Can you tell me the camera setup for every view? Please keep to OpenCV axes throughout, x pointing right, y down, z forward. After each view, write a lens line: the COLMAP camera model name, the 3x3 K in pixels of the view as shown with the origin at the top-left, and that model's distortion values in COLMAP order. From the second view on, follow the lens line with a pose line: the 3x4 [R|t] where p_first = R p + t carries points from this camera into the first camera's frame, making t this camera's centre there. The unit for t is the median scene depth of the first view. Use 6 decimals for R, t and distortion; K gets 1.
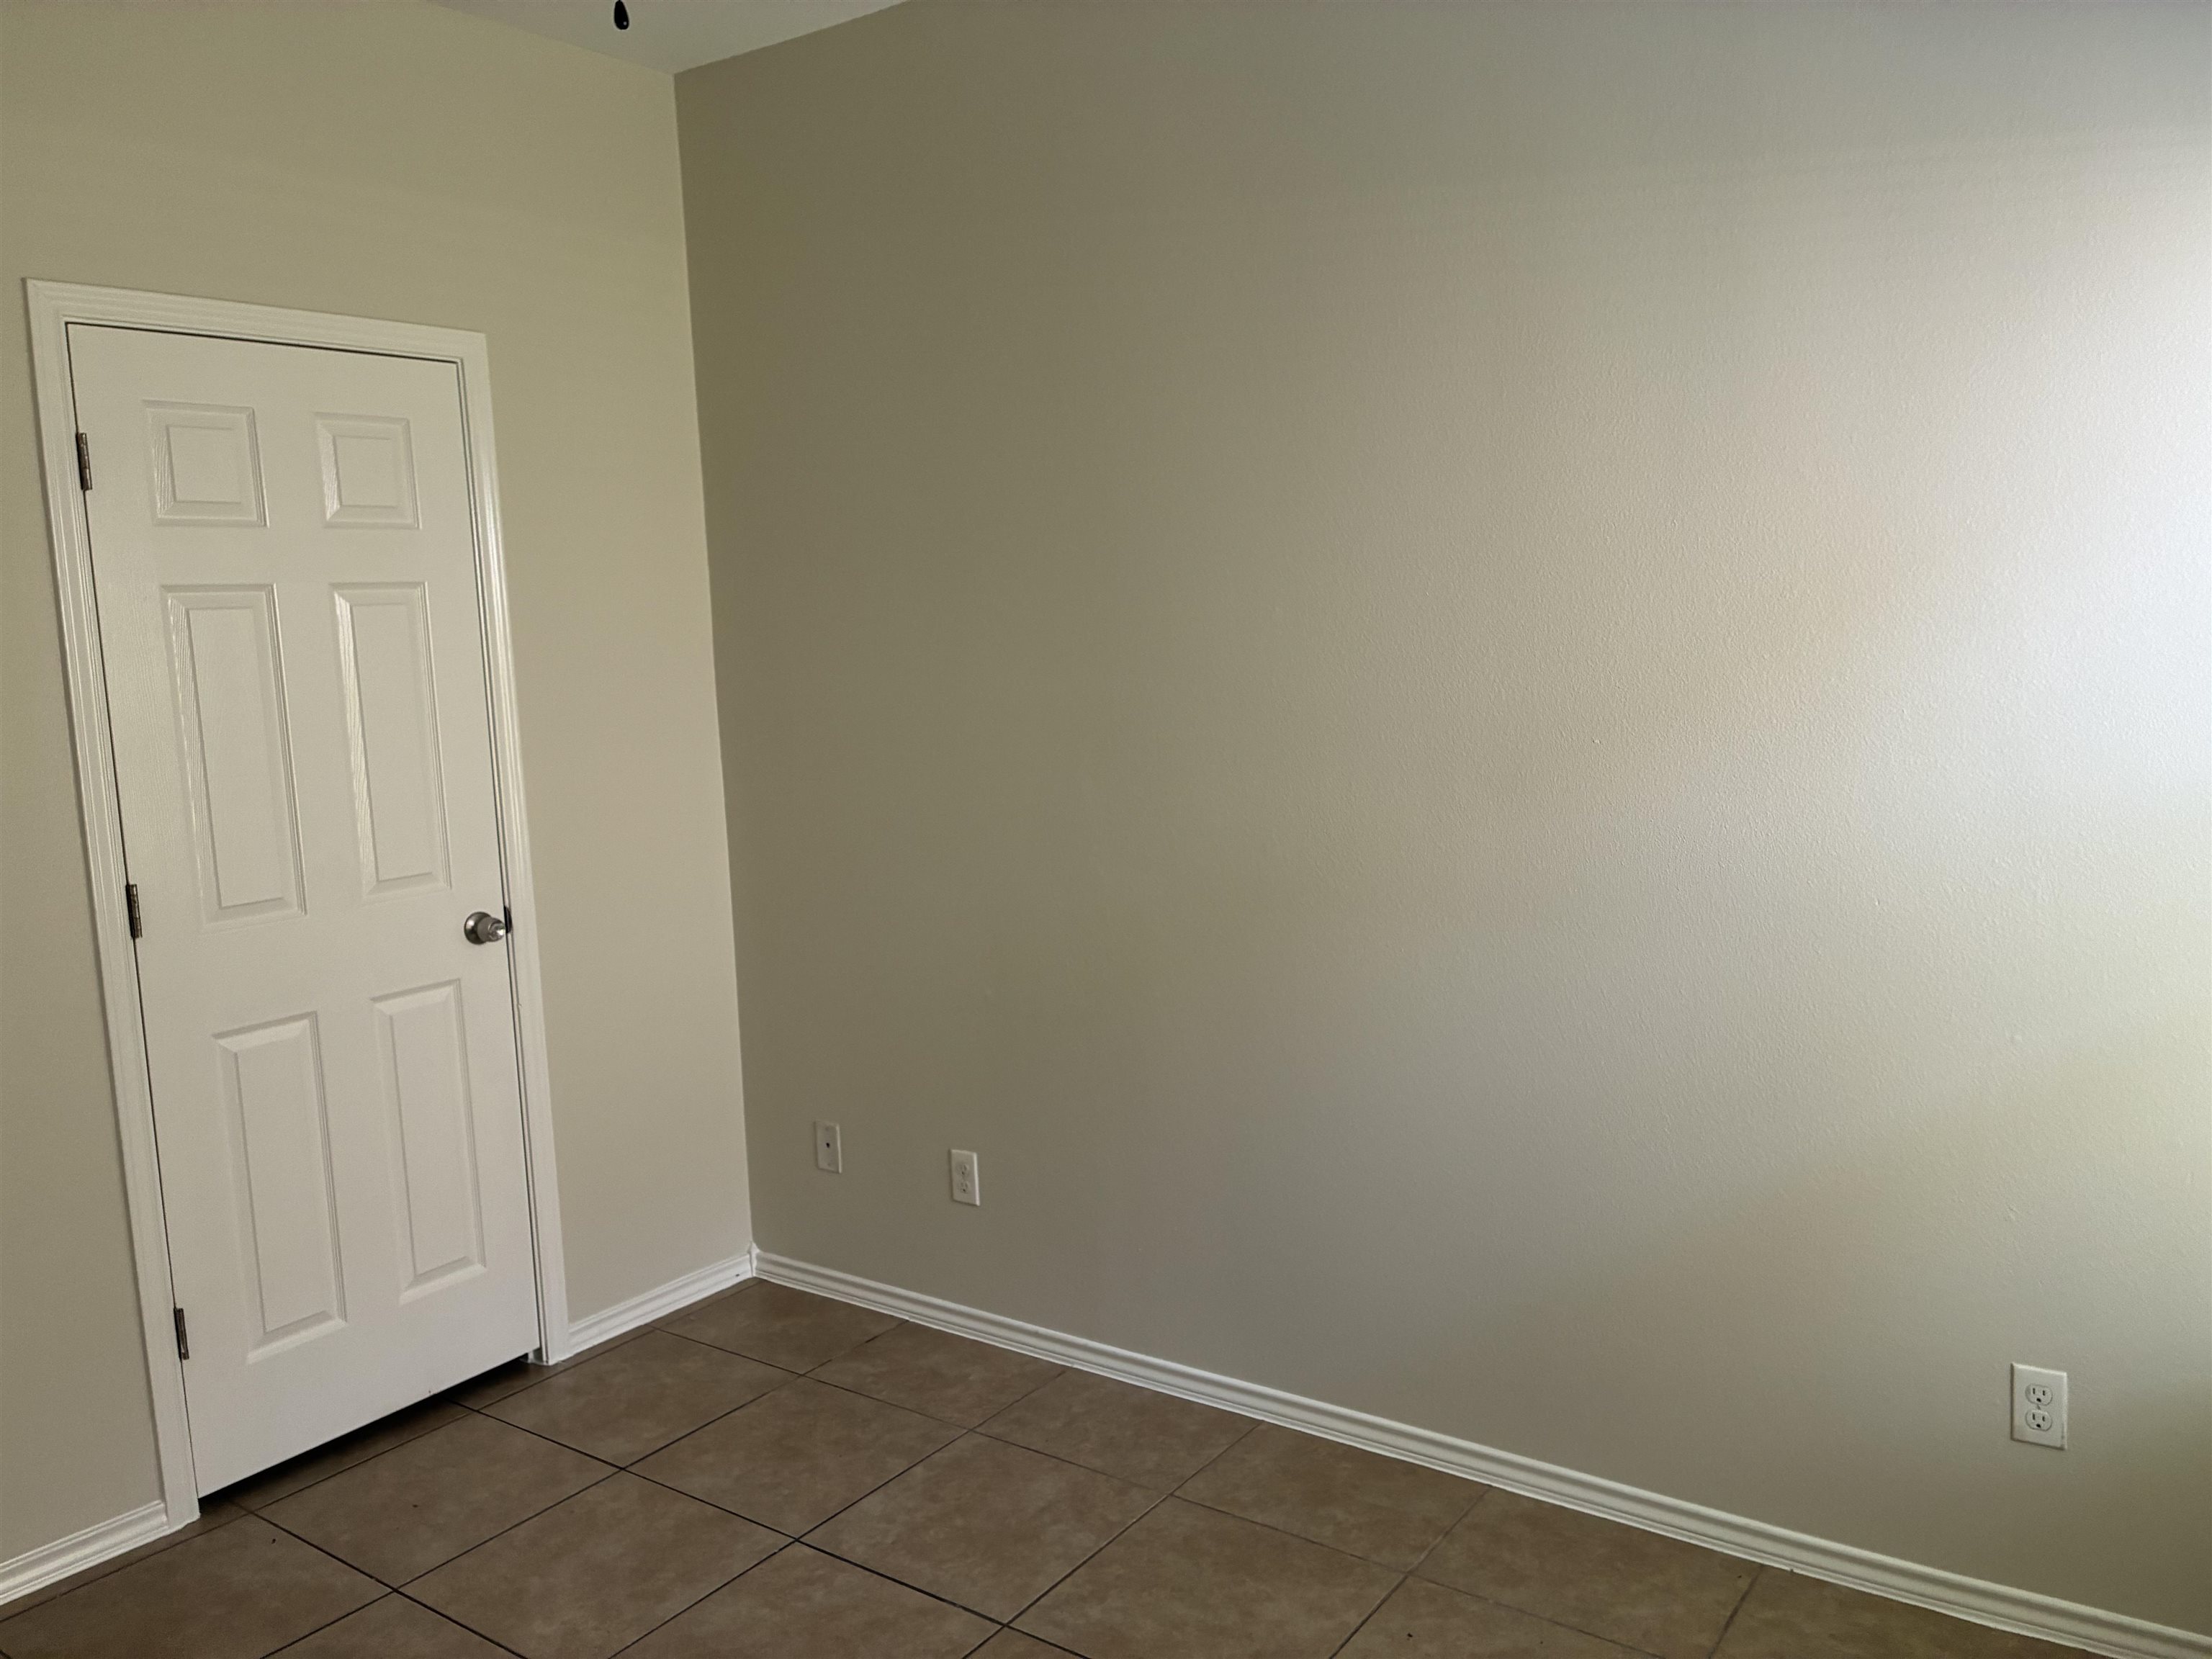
lens RADIAL K [[1686.3, 0, 1096.6], [0, 1686.3, 827.9], [0, 0, 1]] dist [0.027072, -0.040289]
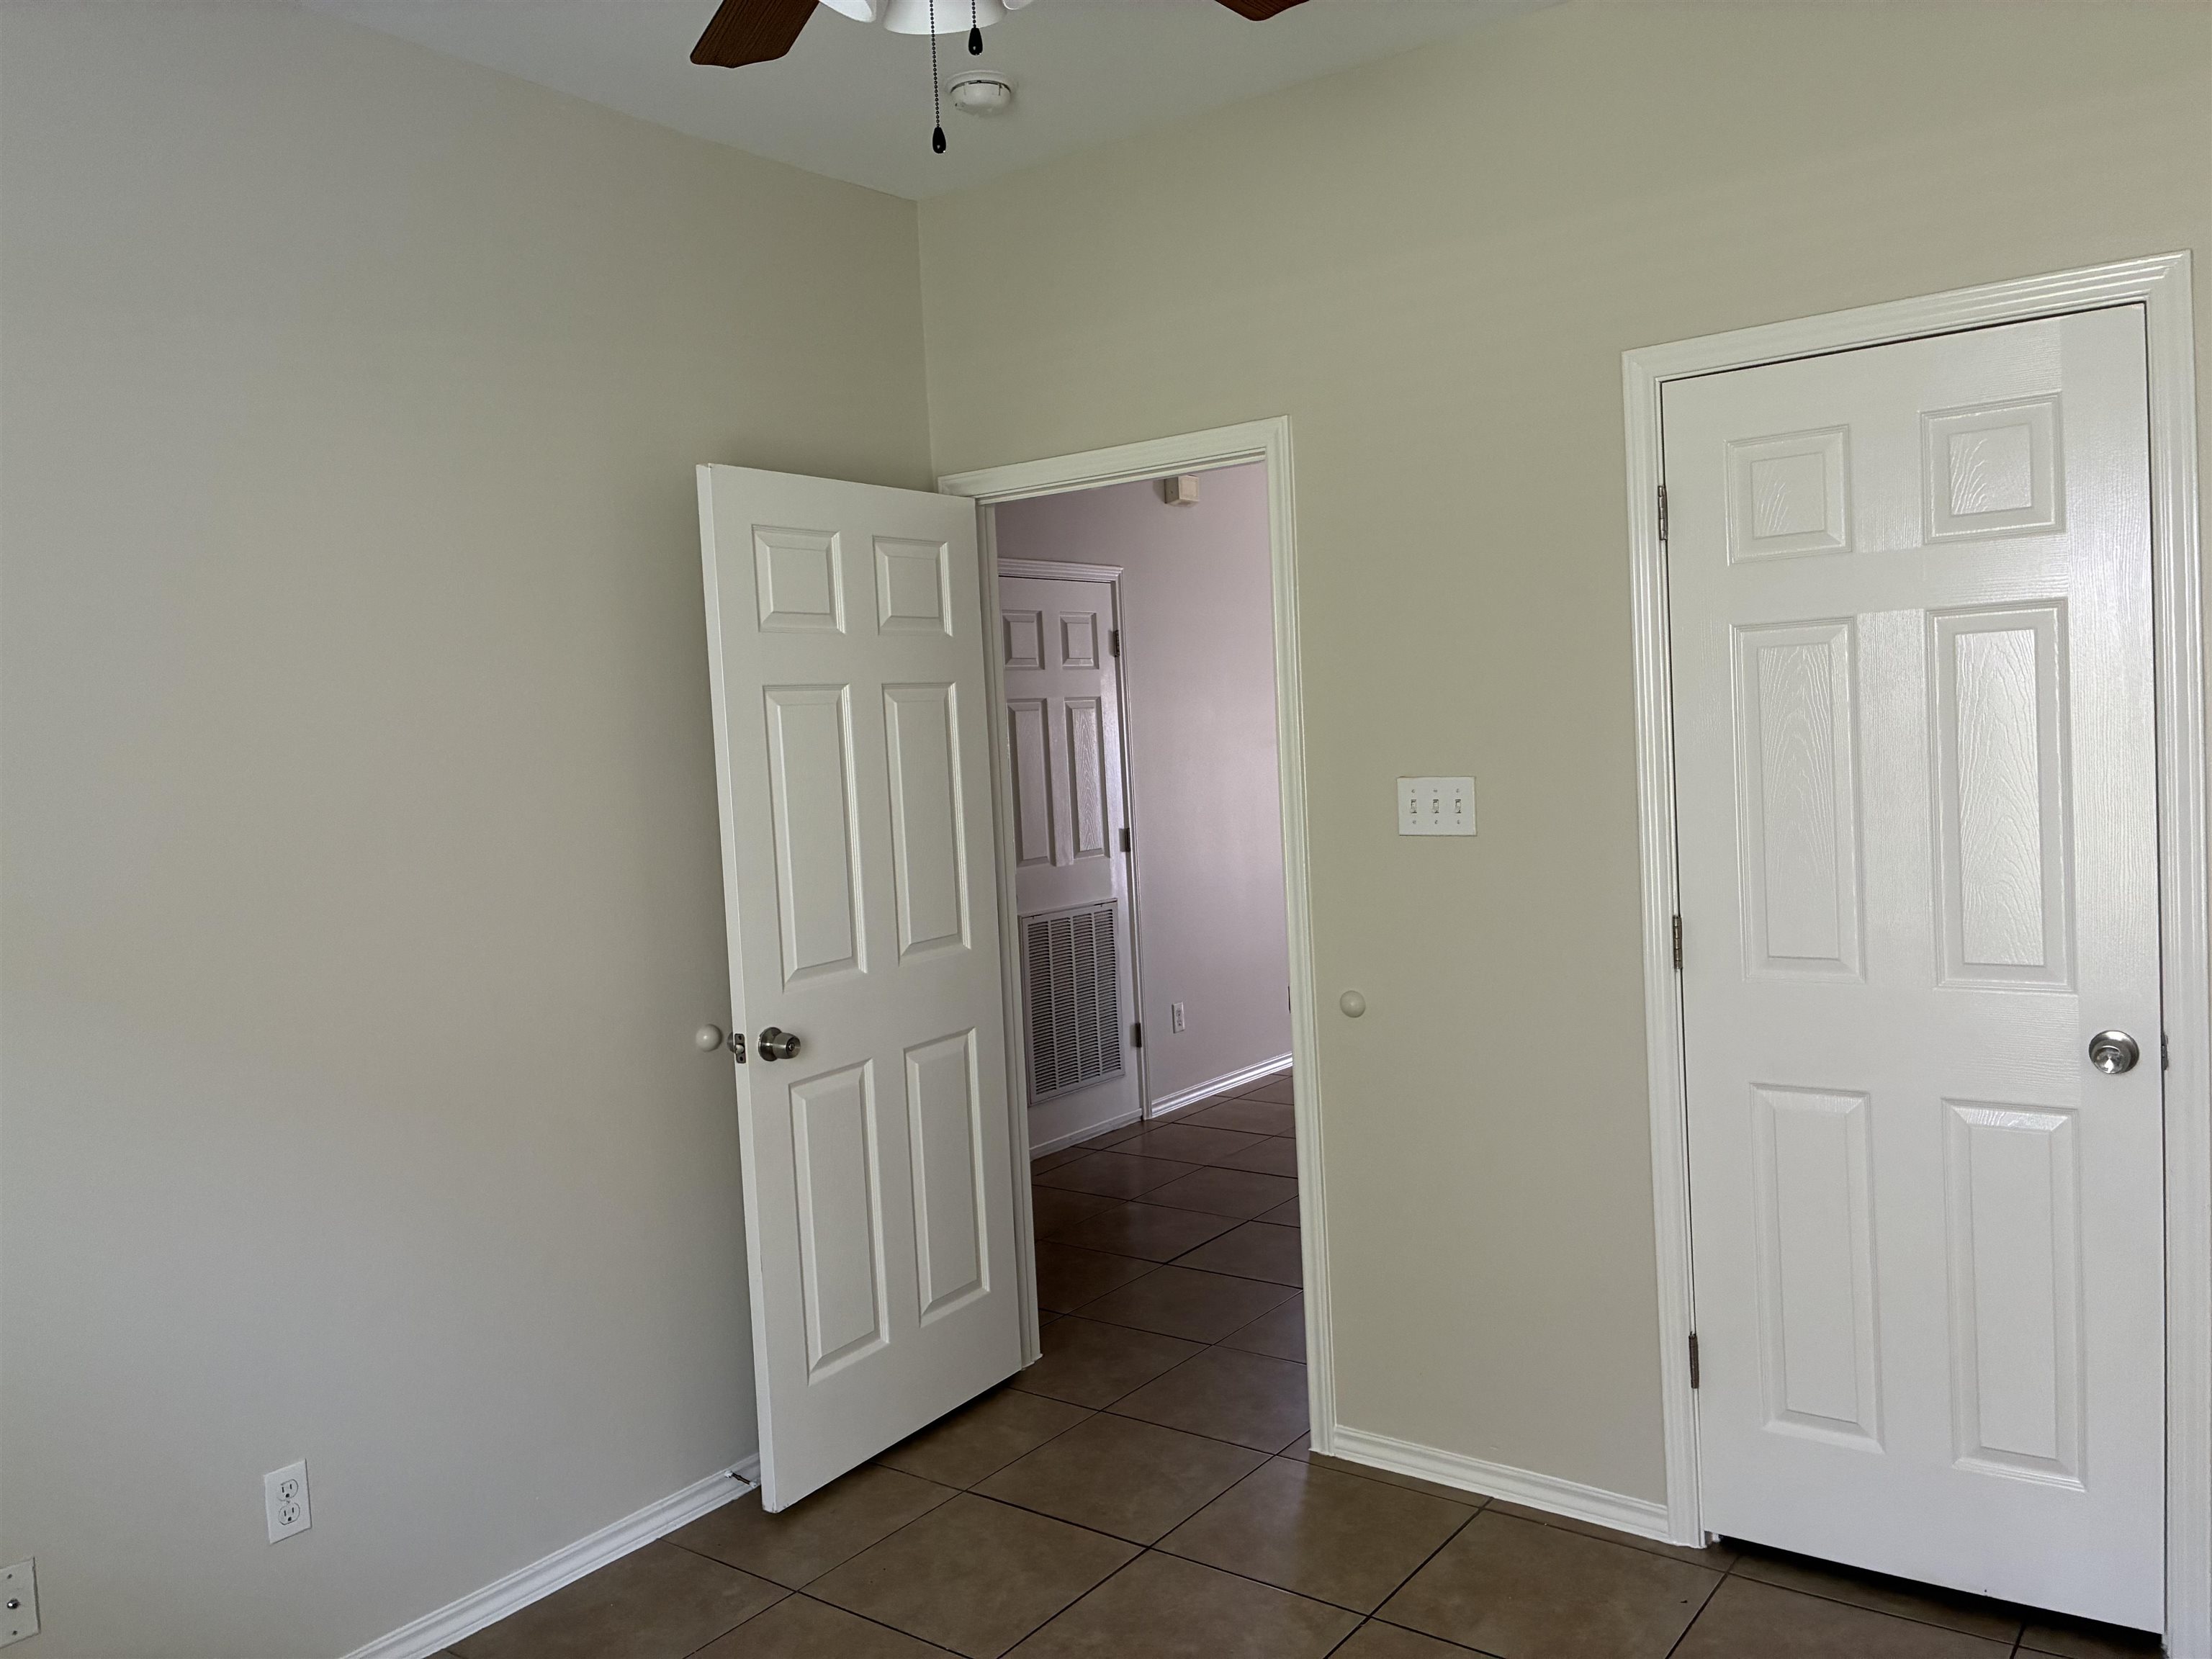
lens RADIAL K [[1686.3, 0, 1094.4], [0, 1686.3, 814.4], [0, 0, 1]] dist [0.027072, -0.040289]
pose [[-0.012288, 0.098298, -0.995081, 0.431585], [-0.070003, 0.992630, 0.098920, -0.099946], [0.997471, 0.070875, -0.005317, 0.609541]]
